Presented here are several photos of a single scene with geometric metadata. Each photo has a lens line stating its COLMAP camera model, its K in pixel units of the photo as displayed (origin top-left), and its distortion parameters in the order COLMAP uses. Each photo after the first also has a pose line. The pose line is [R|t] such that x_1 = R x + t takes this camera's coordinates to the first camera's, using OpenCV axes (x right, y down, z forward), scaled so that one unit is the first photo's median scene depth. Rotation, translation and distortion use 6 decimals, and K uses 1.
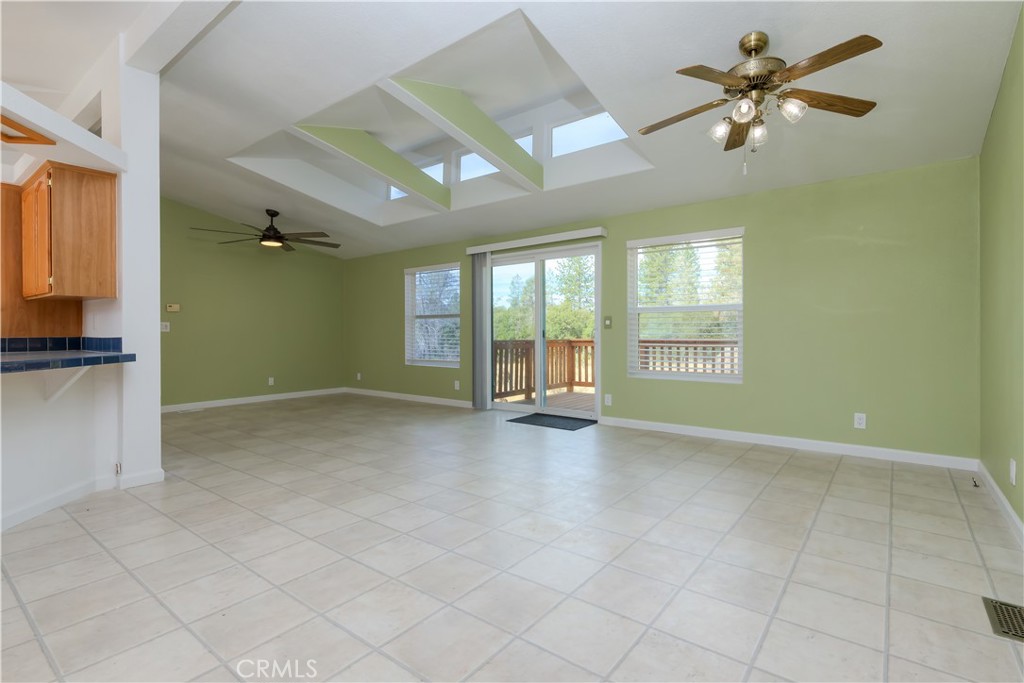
lens RADIAL K [[486.9, 0, 513.2], [0, 486.9, 342.4], [0, 0, 1]] dist [0.003069, 0.000897]
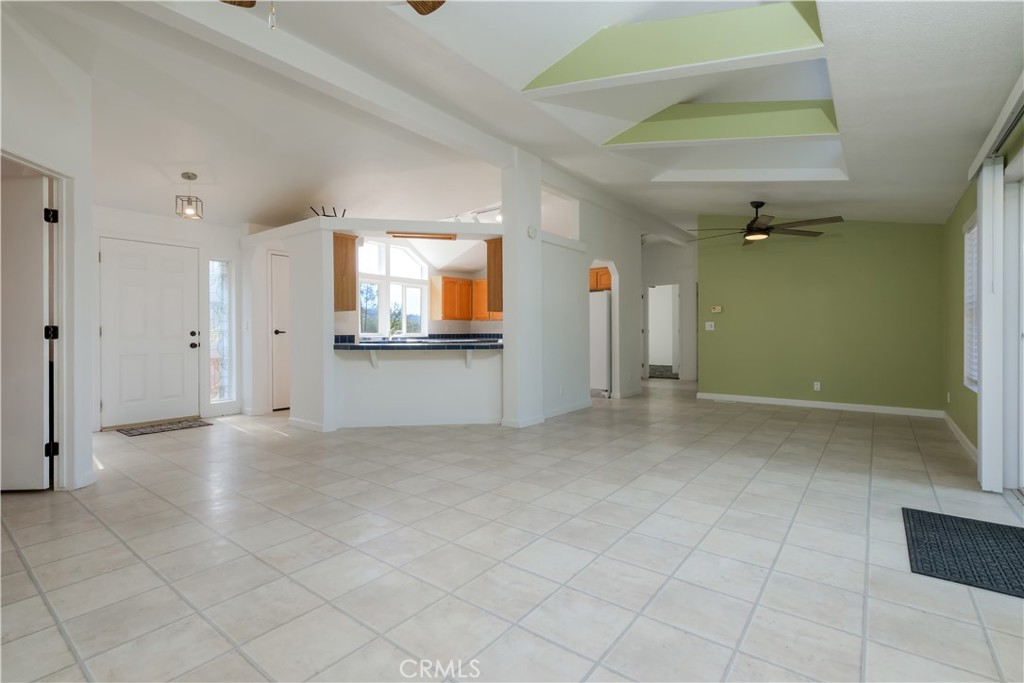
lens RADIAL K [[469.9, 0, 514.5], [0, 469.9, 330.6], [0, 0, 1]] dist [0.001092, -0.000288]
pose [[0.002611, 0.001916, -0.999995, 0.419888], [-0.018175, 0.999833, 0.001868, -0.014308], [0.999831, 0.018170, 0.002645, 0.540116]]
